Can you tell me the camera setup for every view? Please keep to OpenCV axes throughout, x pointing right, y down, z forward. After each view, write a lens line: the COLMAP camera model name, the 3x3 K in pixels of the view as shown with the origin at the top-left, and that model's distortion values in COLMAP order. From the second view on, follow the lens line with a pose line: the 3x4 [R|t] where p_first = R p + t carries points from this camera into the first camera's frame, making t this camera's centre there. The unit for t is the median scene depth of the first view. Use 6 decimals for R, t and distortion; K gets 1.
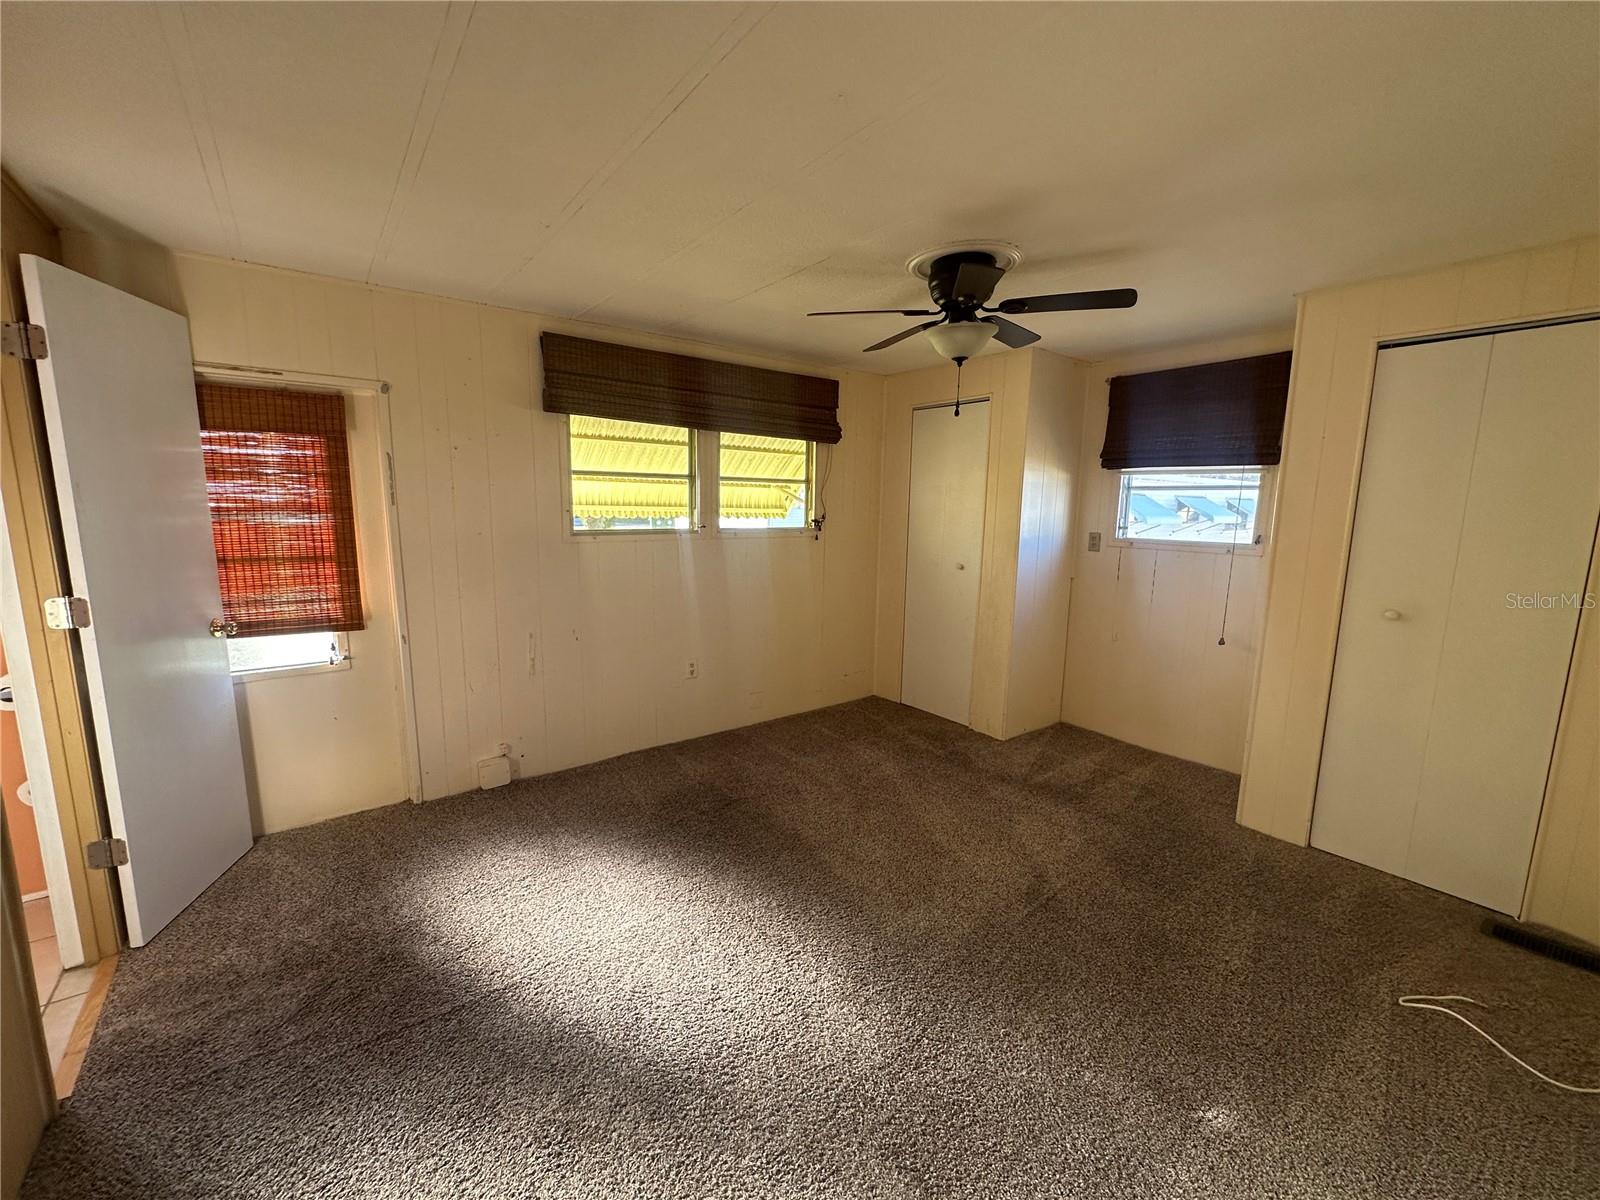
lens RADIAL K [[639.5, 0, 801.7], [0, 639.5, 597.0], [0, 0, 1]] dist [-0.002873, 0.000249]
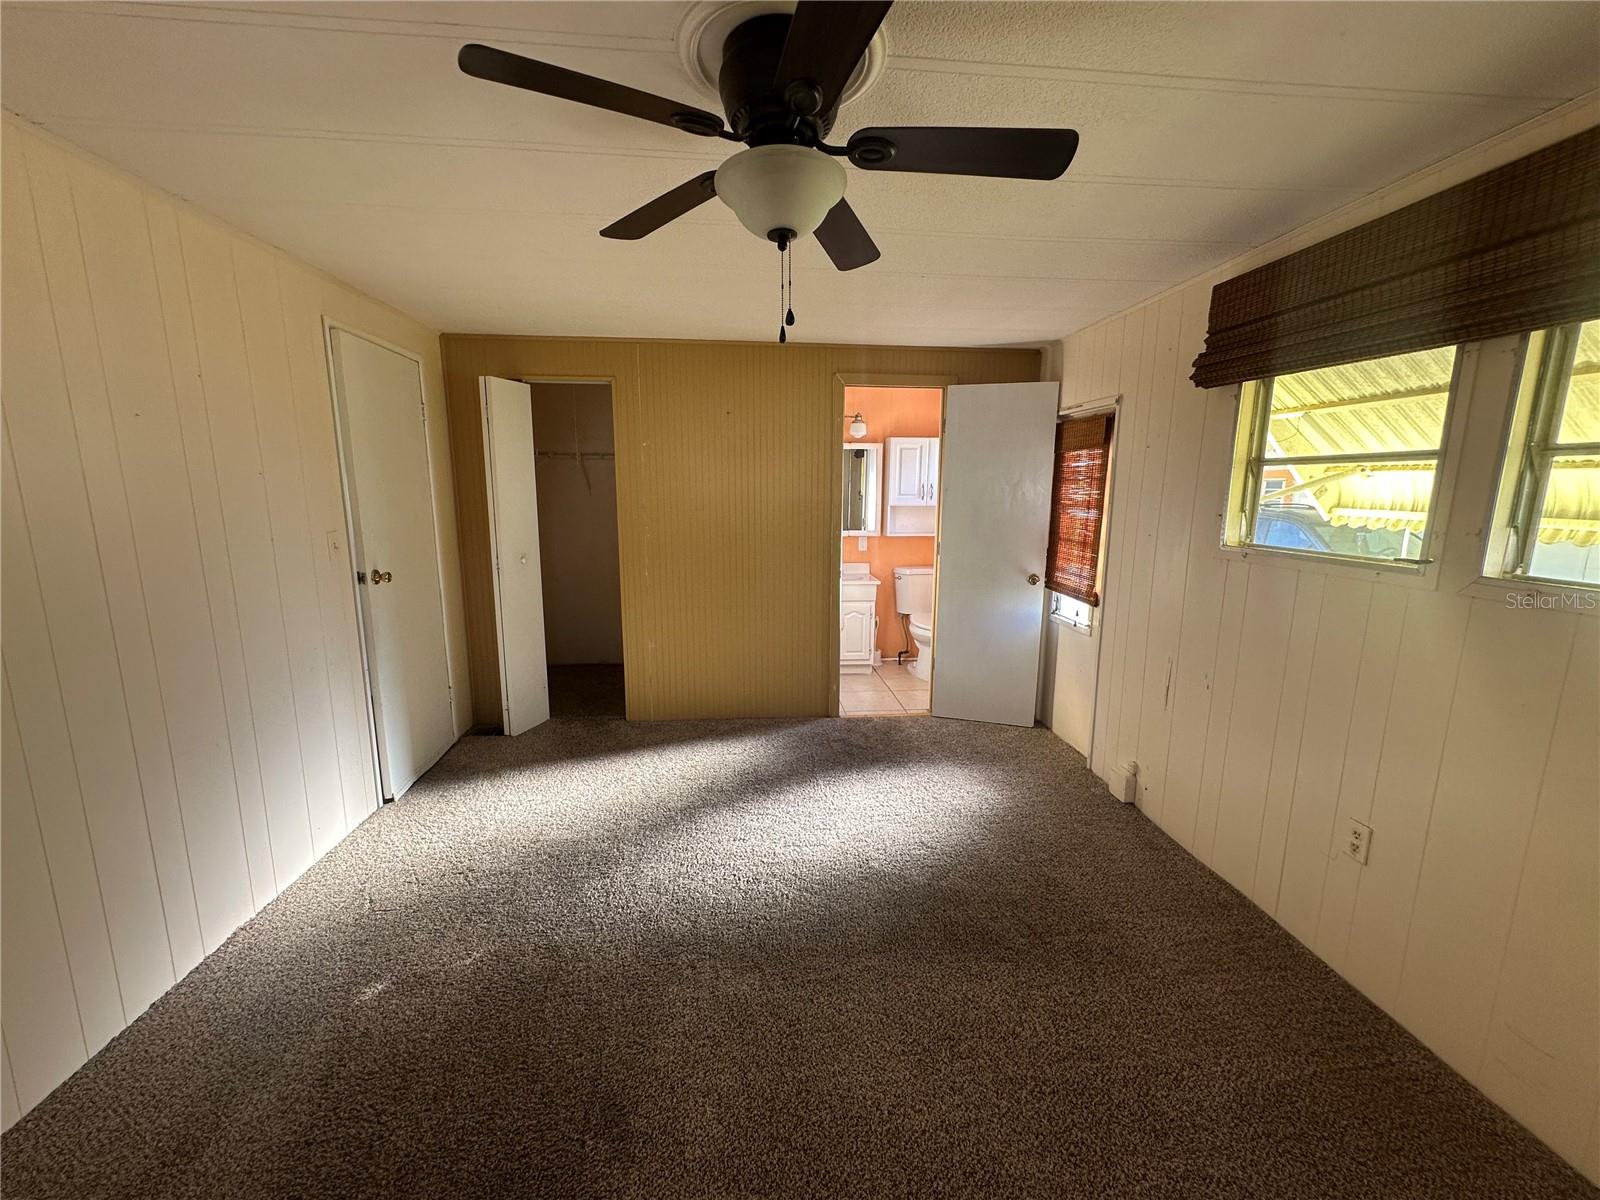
lens RADIAL K [[639.5, 0, 801.7], [0, 639.5, 597.0], [0, 0, 1]] dist [-0.002873, 0.000249]
pose [[-0.538483, 0.125292, -0.833270, 0.647498], [-0.140428, 0.961711, 0.235354, -0.182752], [0.830853, 0.243748, -0.500270, 1.203320]]
